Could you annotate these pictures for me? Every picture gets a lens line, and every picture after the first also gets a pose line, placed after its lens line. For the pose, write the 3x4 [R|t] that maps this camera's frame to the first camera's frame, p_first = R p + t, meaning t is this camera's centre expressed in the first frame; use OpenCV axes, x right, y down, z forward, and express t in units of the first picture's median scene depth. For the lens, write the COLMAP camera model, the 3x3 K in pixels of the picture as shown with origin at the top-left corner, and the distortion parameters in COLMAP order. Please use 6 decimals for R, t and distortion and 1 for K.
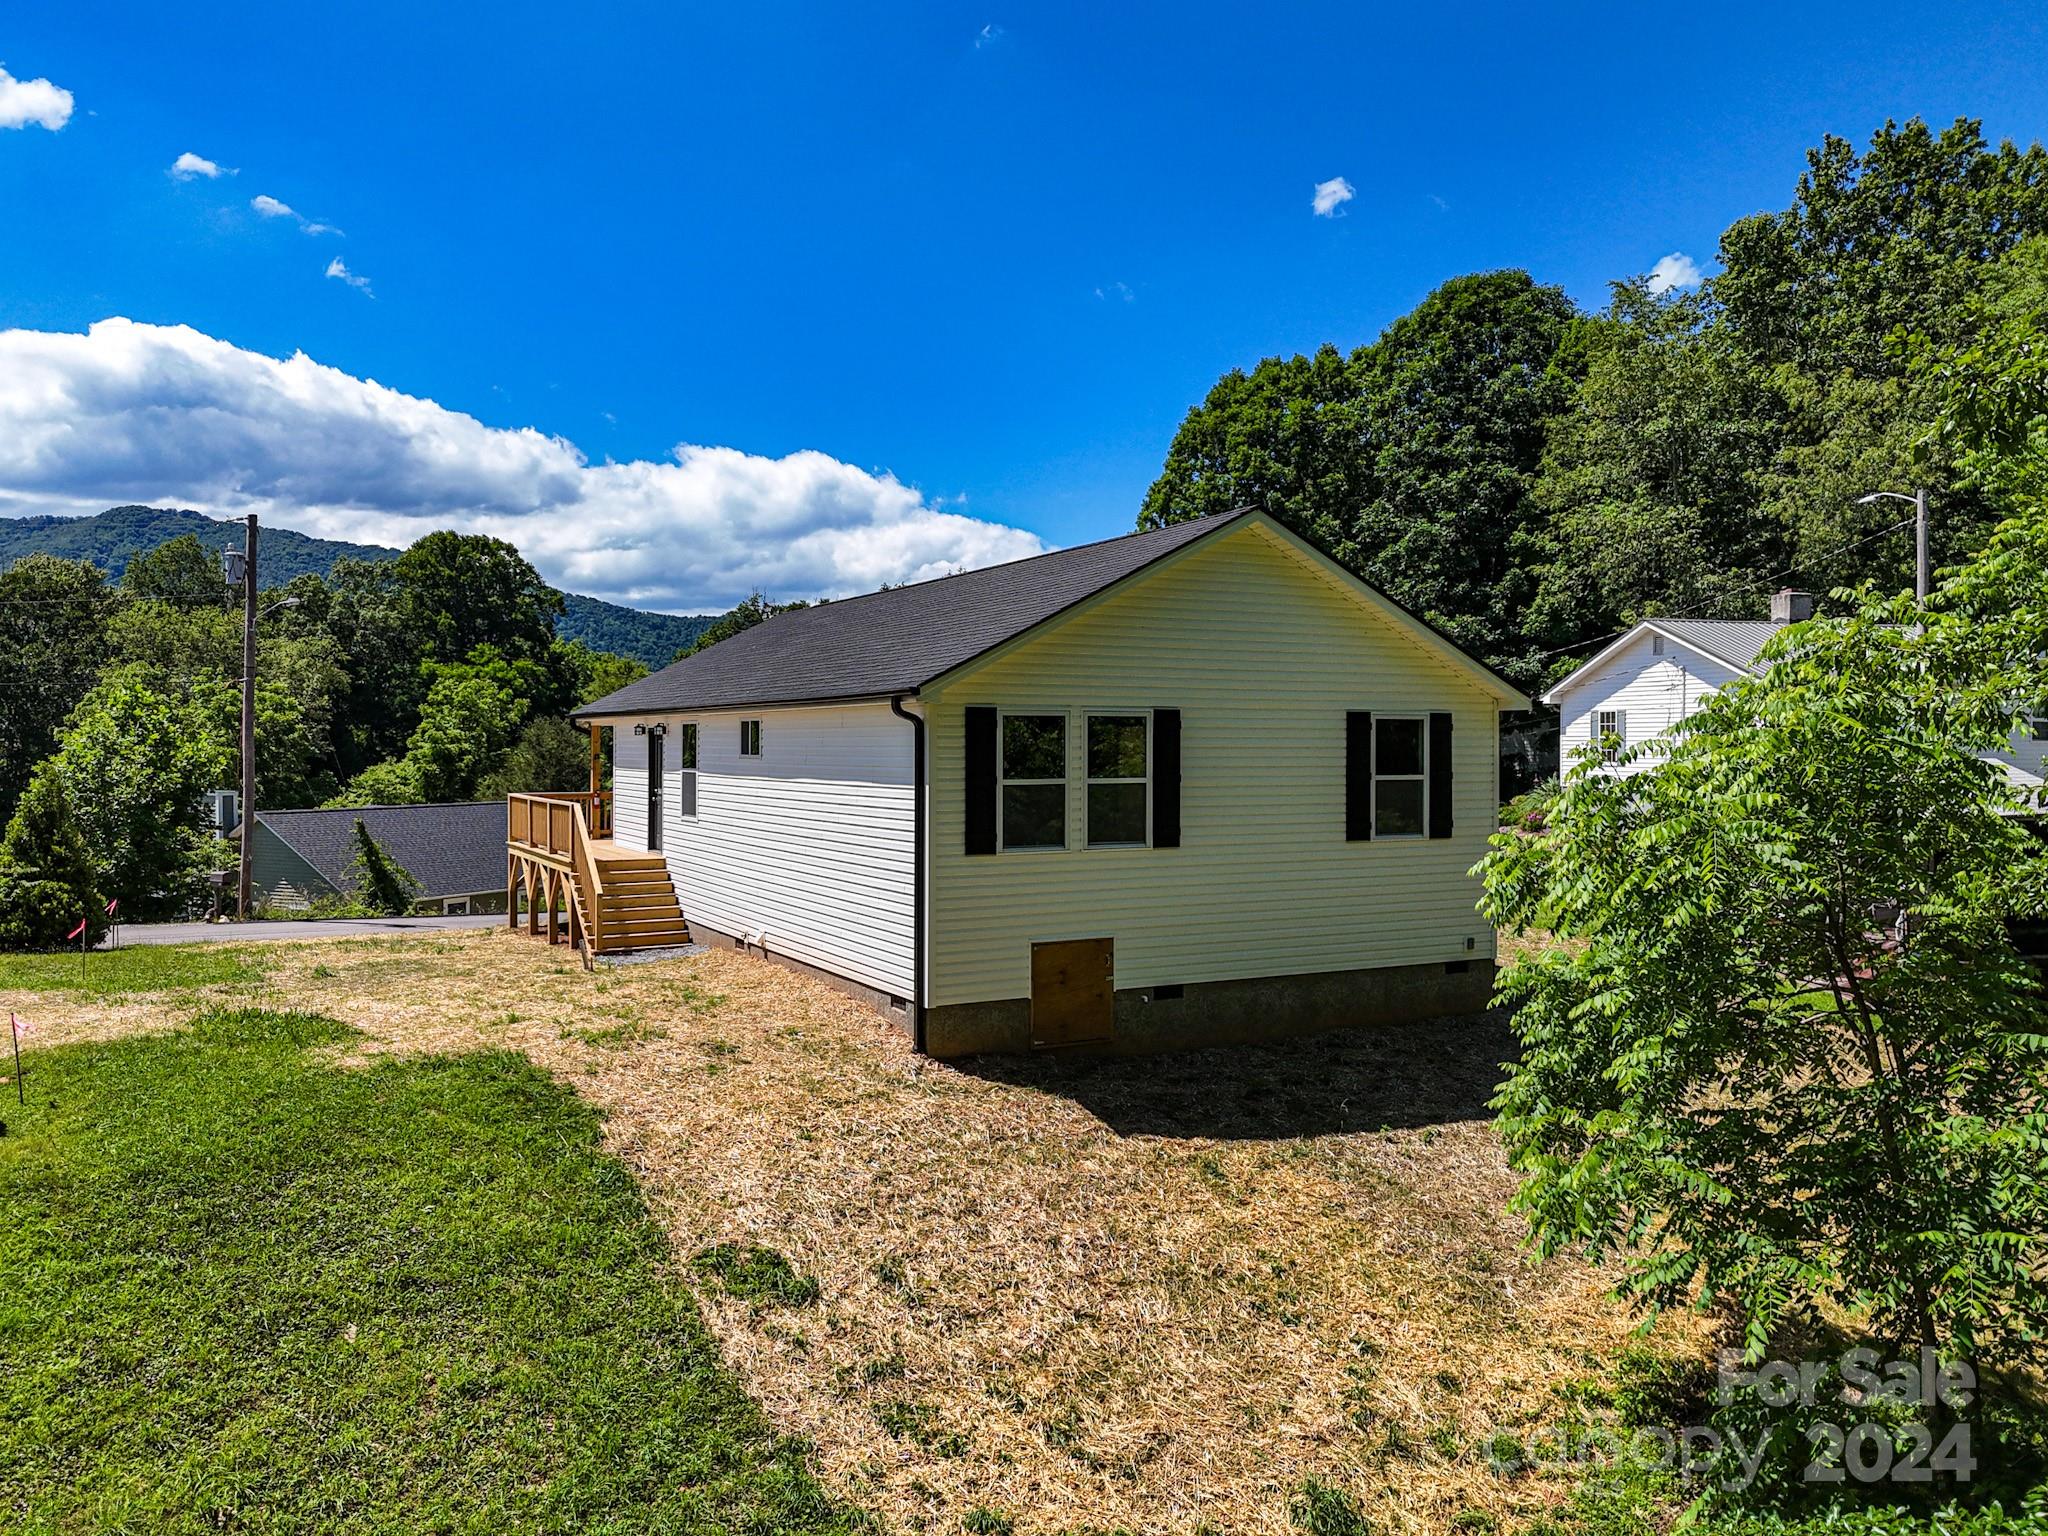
lens RADIAL K [[1513.2, 0, 1024.0], [0, 1513.2, 768.0], [0, 0, 1]] dist [0.042295, -0.006887]
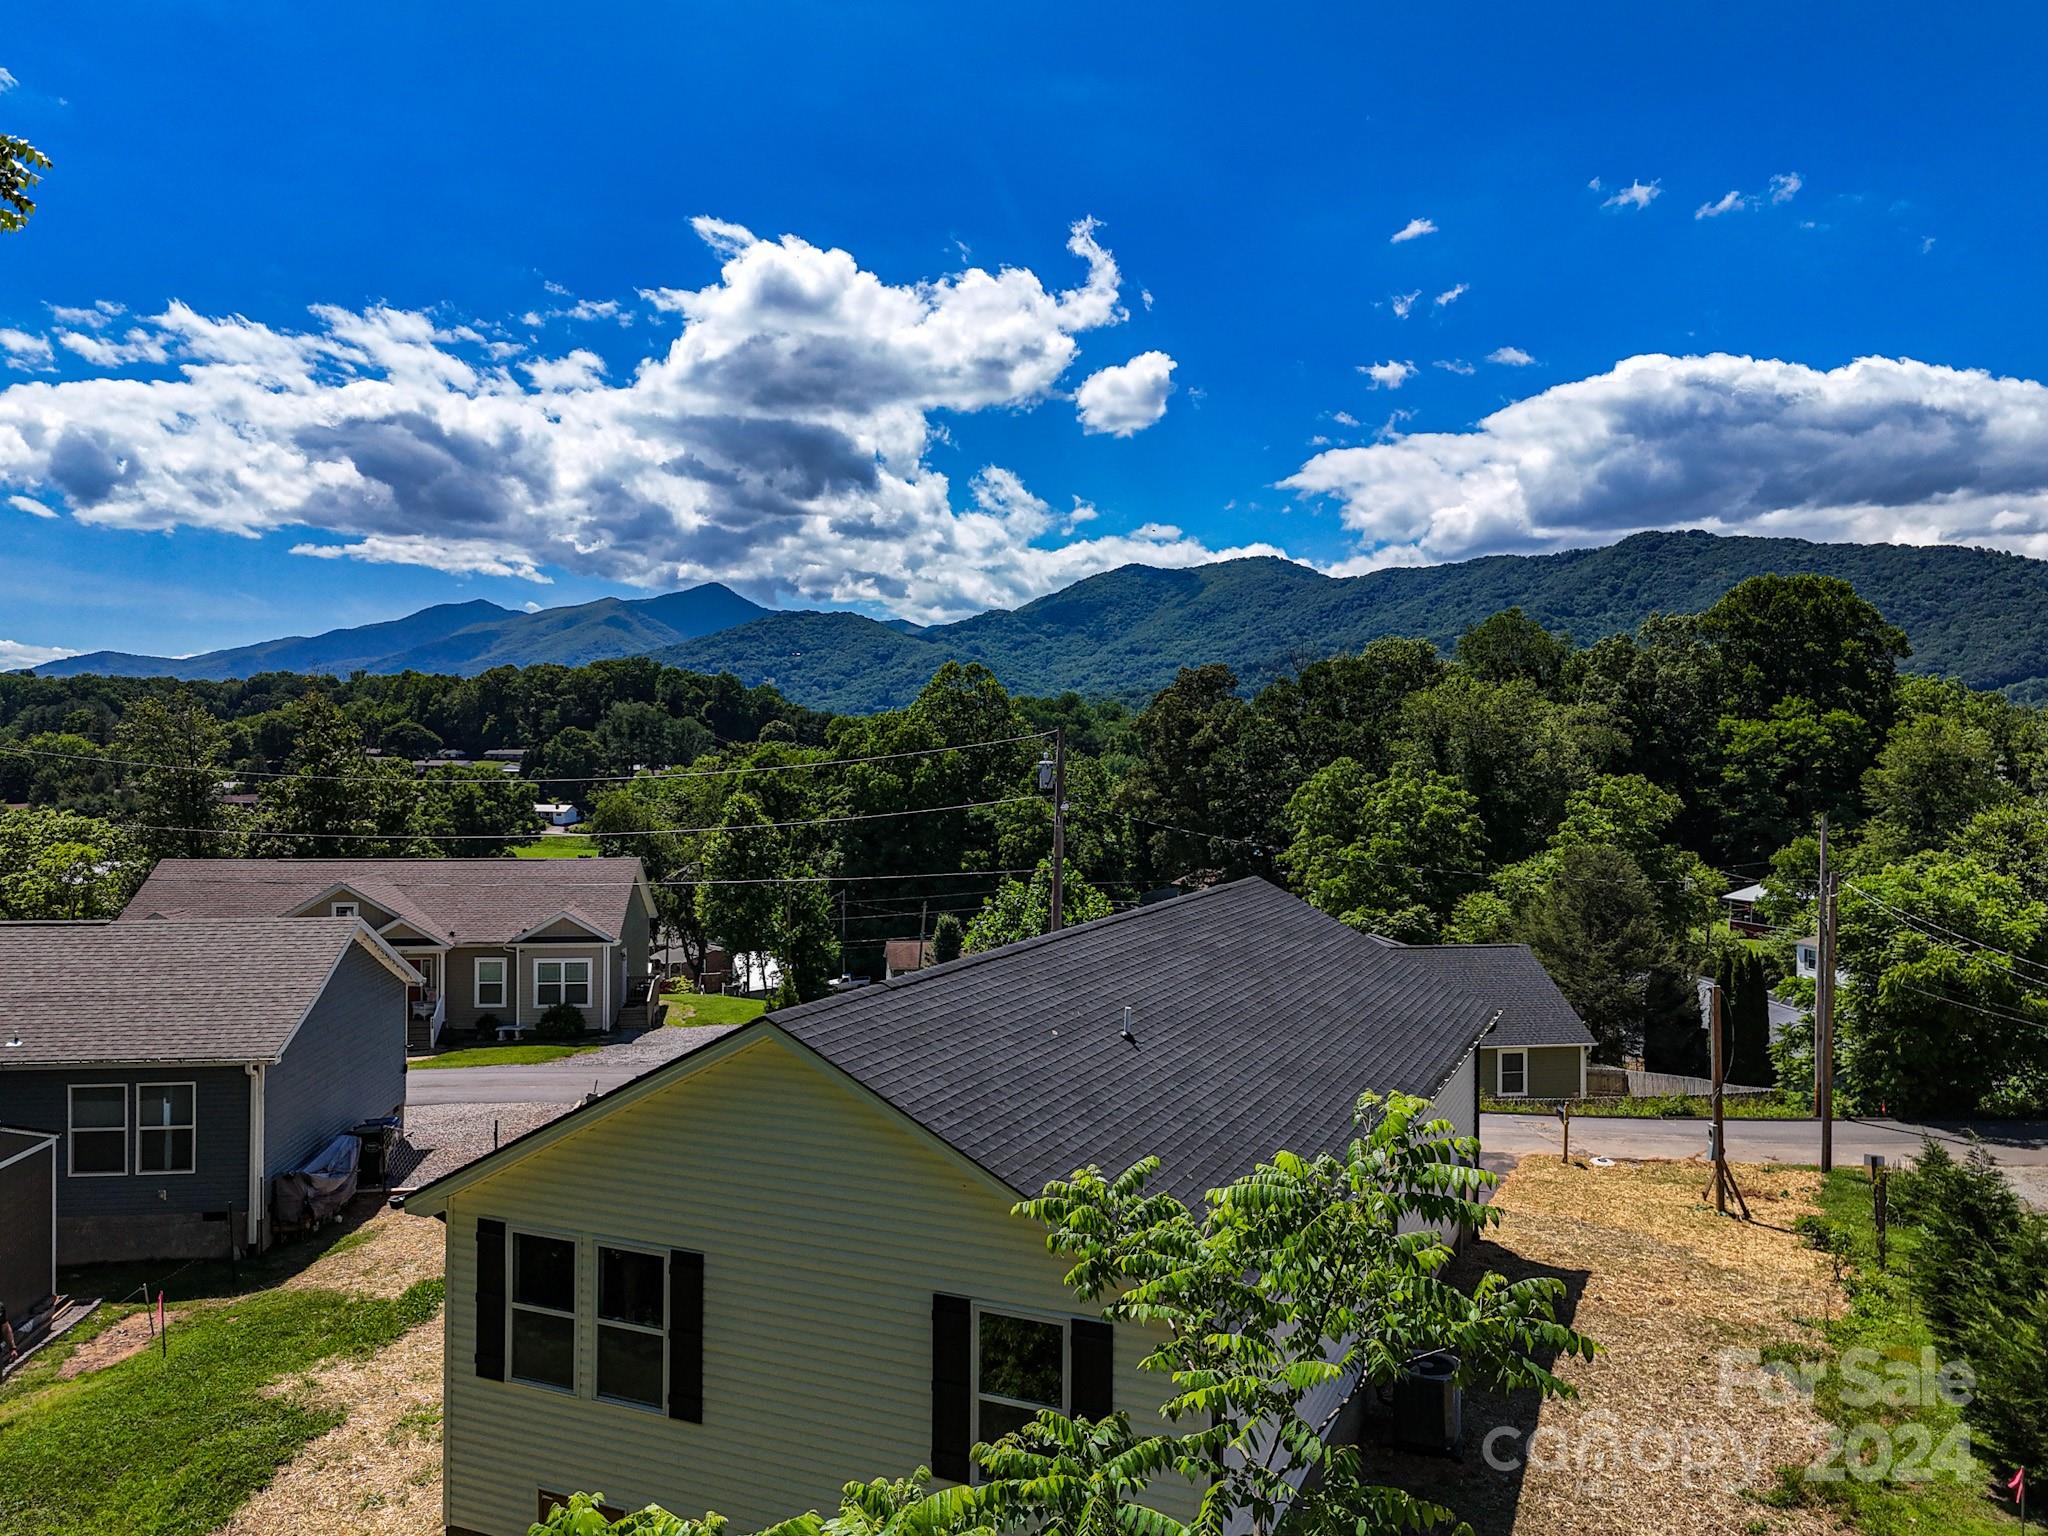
lens RADIAL K [[1509.0, 0, 1024.0], [0, 1509.0, 768.0], [0, 0, 1]] dist [0.076692, -0.075770]
pose [[0.609914, 0.012551, -0.792368, 0.167411], [-0.016382, 0.999861, 0.003228, -0.059973], [0.792298, 0.011011, 0.610035, 0.122340]]
